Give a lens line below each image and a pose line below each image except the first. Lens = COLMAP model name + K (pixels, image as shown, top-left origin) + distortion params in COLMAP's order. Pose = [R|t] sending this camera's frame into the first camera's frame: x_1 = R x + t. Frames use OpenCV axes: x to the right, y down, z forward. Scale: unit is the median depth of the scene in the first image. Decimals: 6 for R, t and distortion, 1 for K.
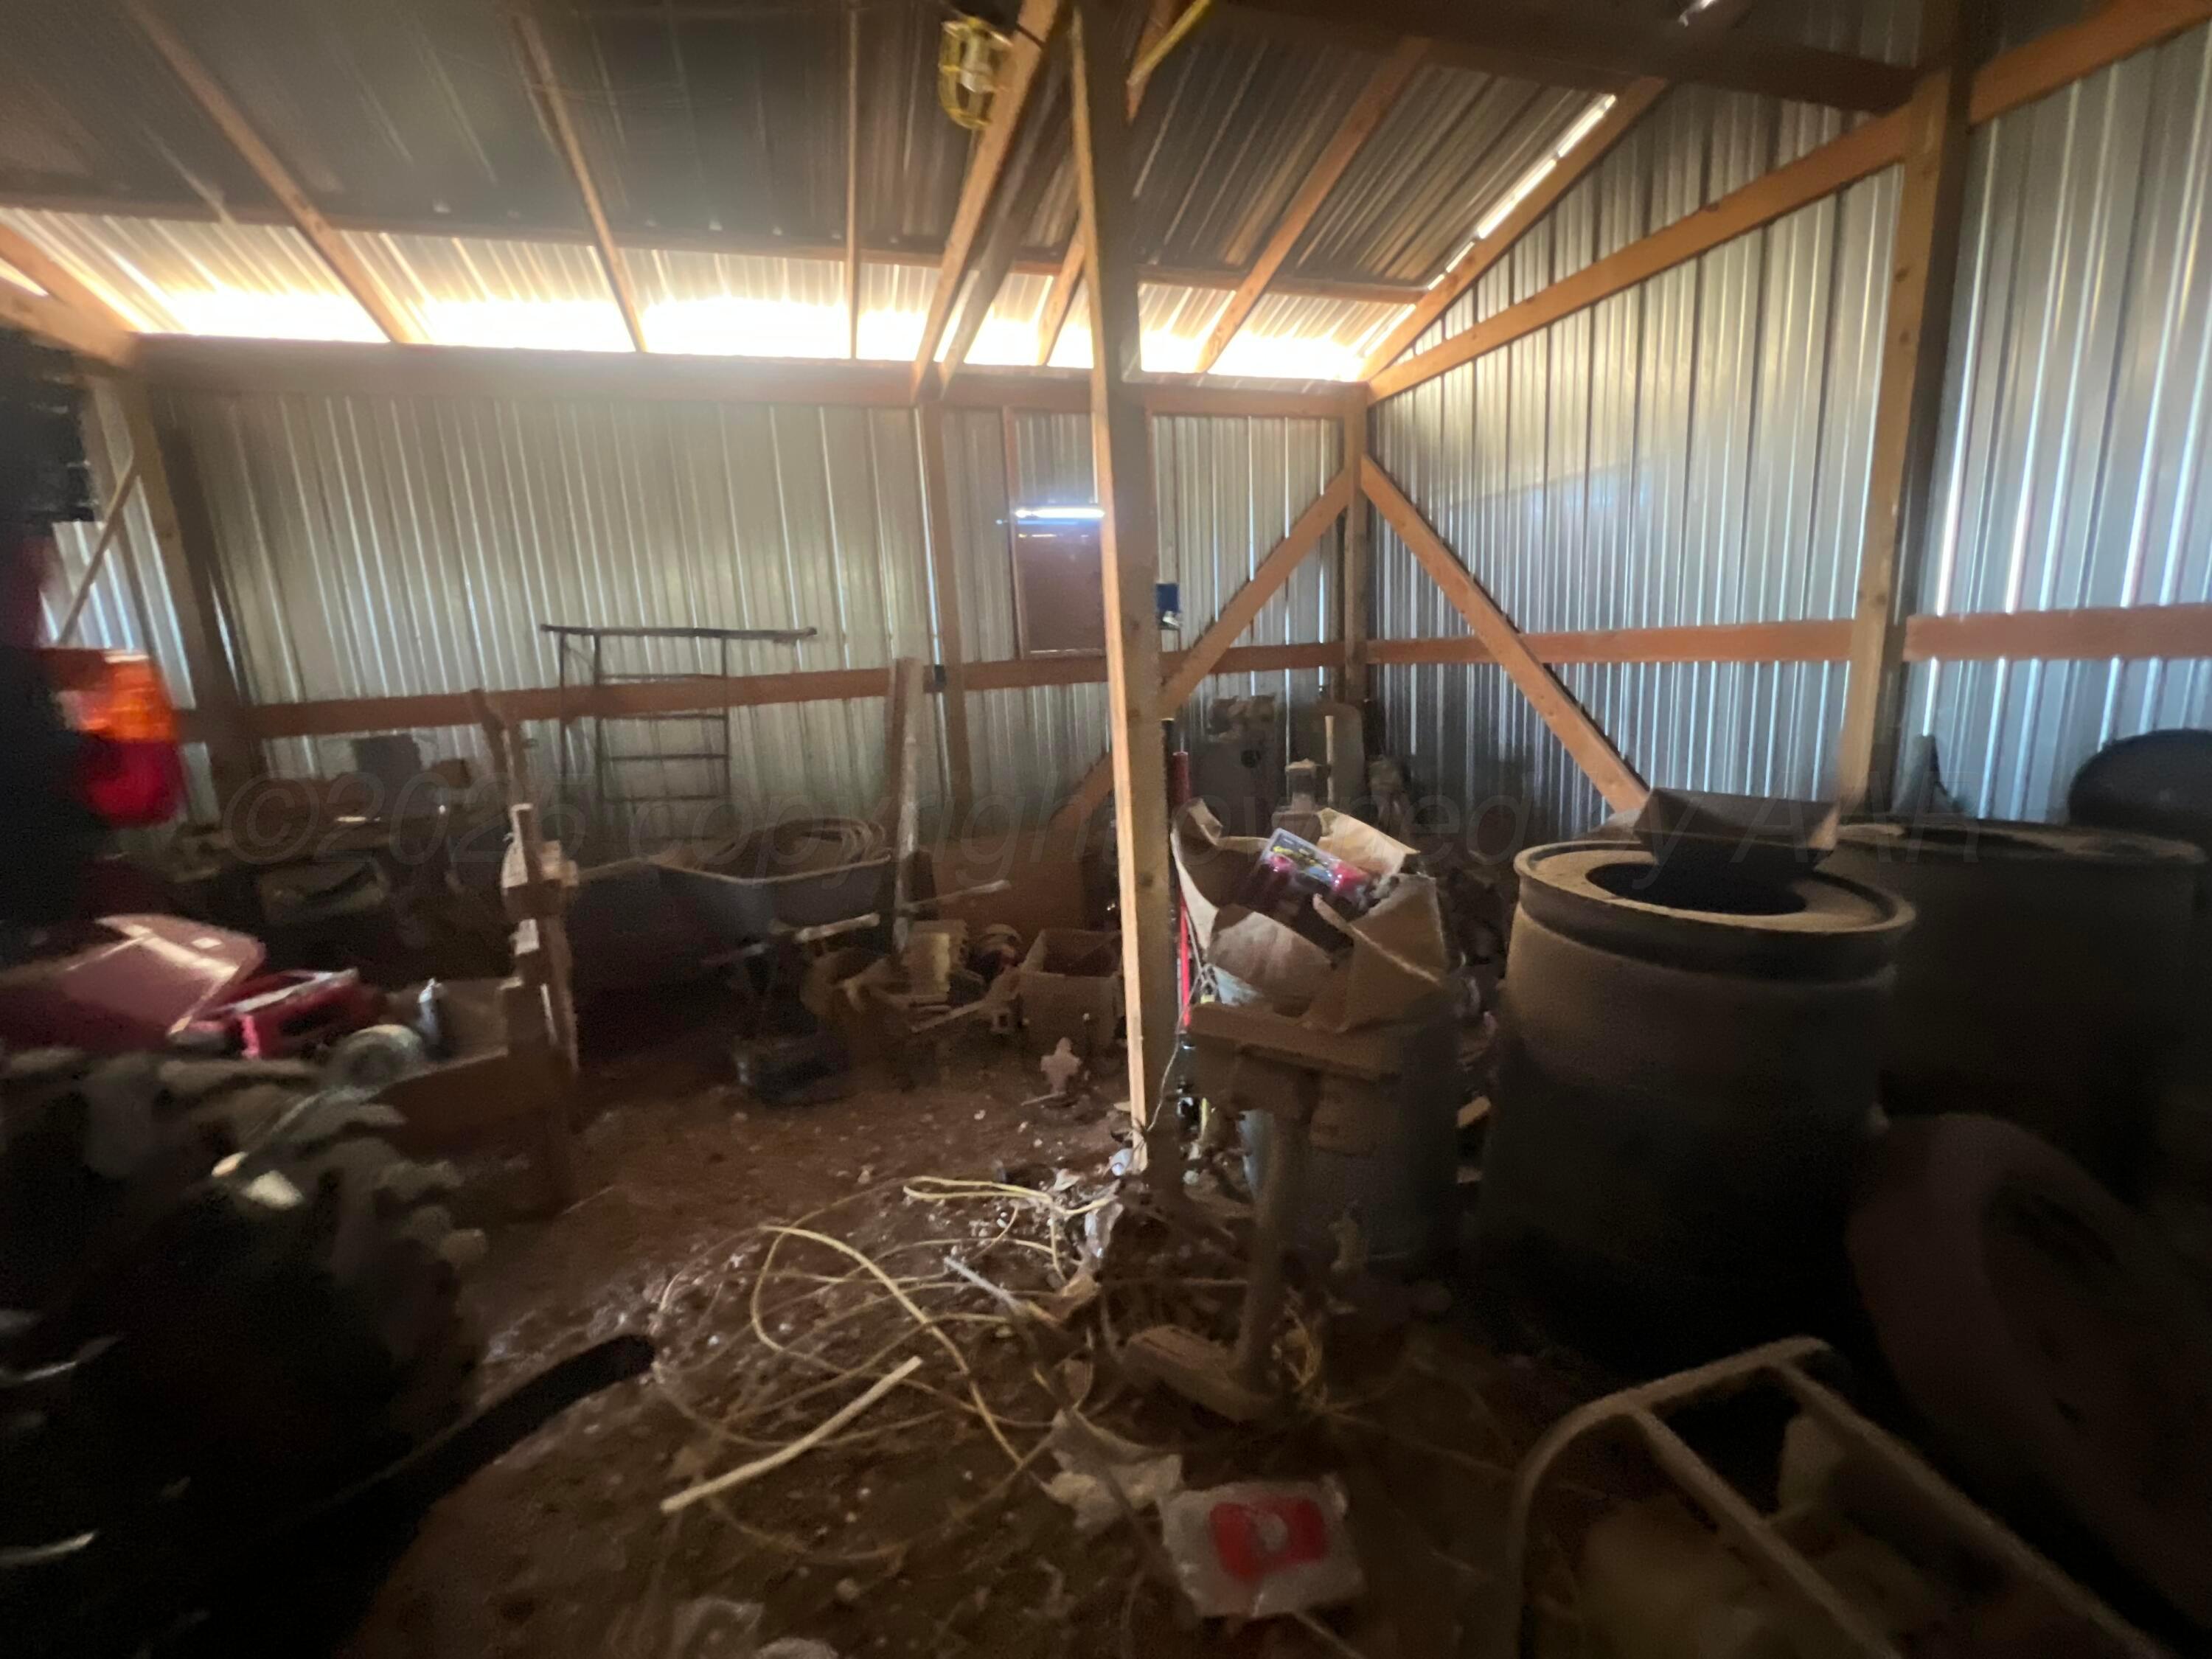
lens RADIAL K [[877.6, 0, 1117.4], [0, 877.6, 837.7], [0, 0, 1]] dist [0.001320, -0.009416]
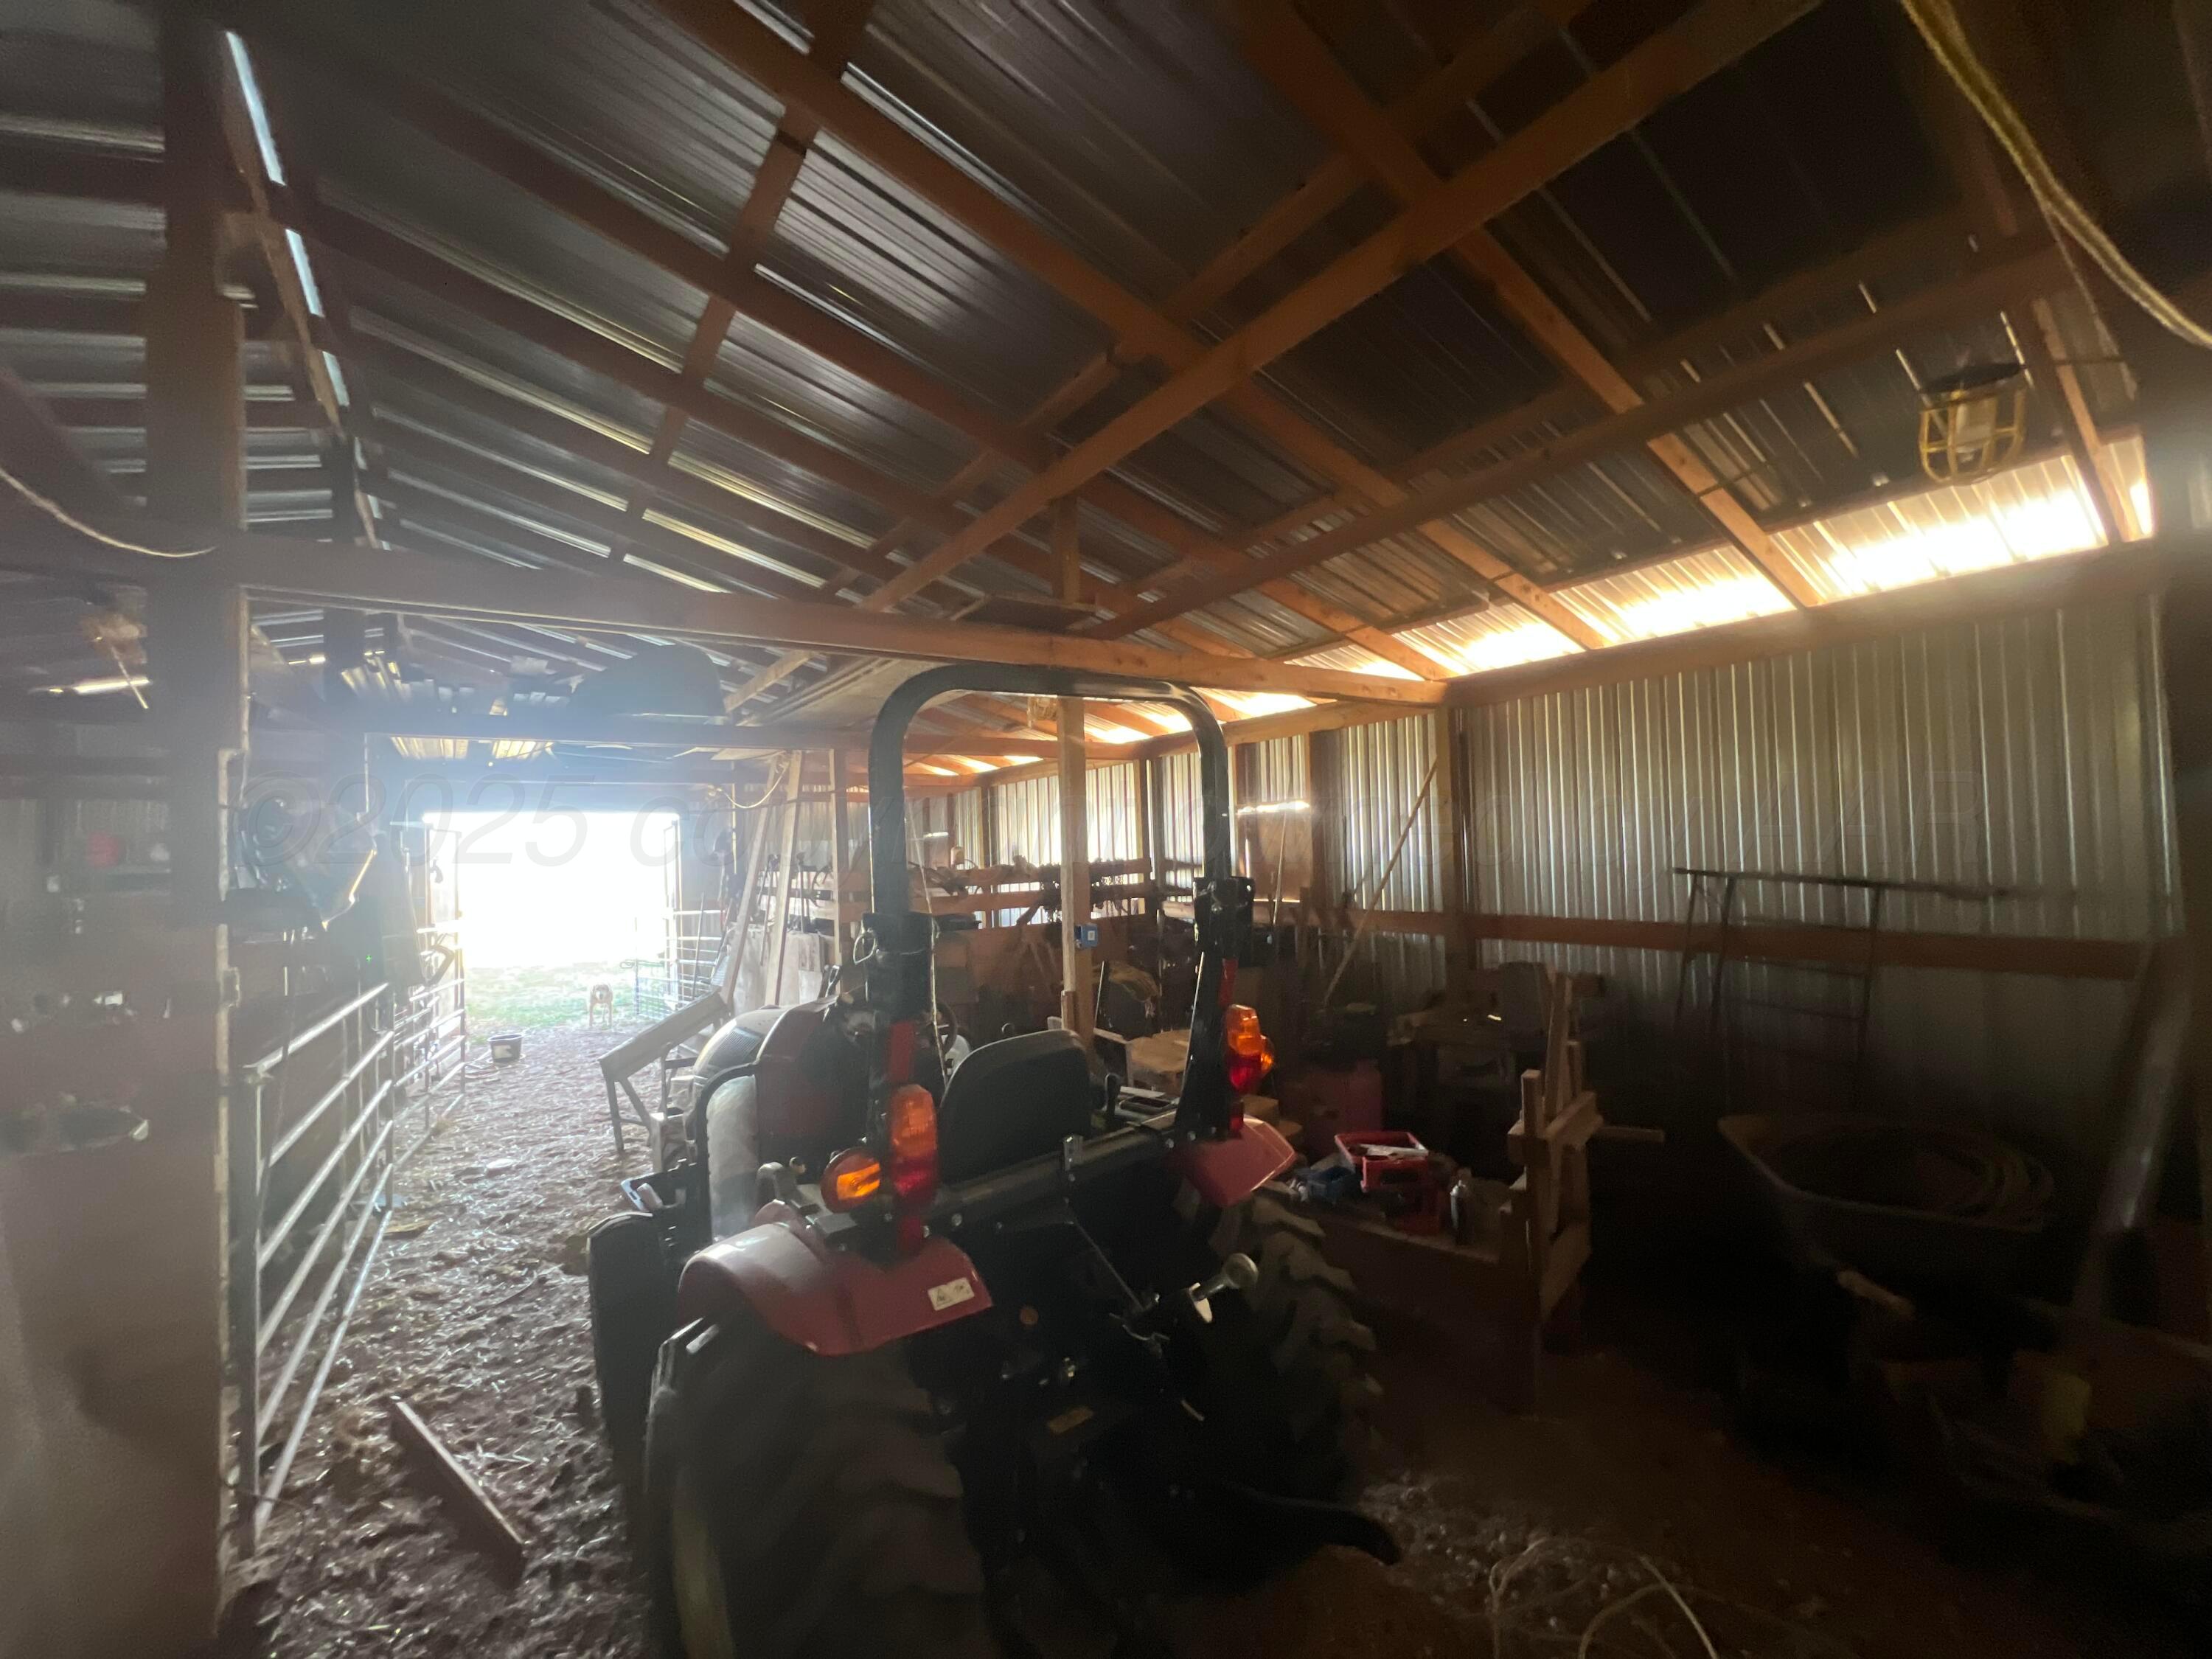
lens RADIAL K [[915.4, 0, 1102.4], [0, 915.4, 802.4], [0, 0, 1]] dist [0.002085, 0.000251]
pose [[0.270841, 0.017919, -0.962457, 0.274863], [-0.173520, 0.984358, -0.030502, -0.176603], [0.946856, 0.175266, 0.269714, -0.012666]]
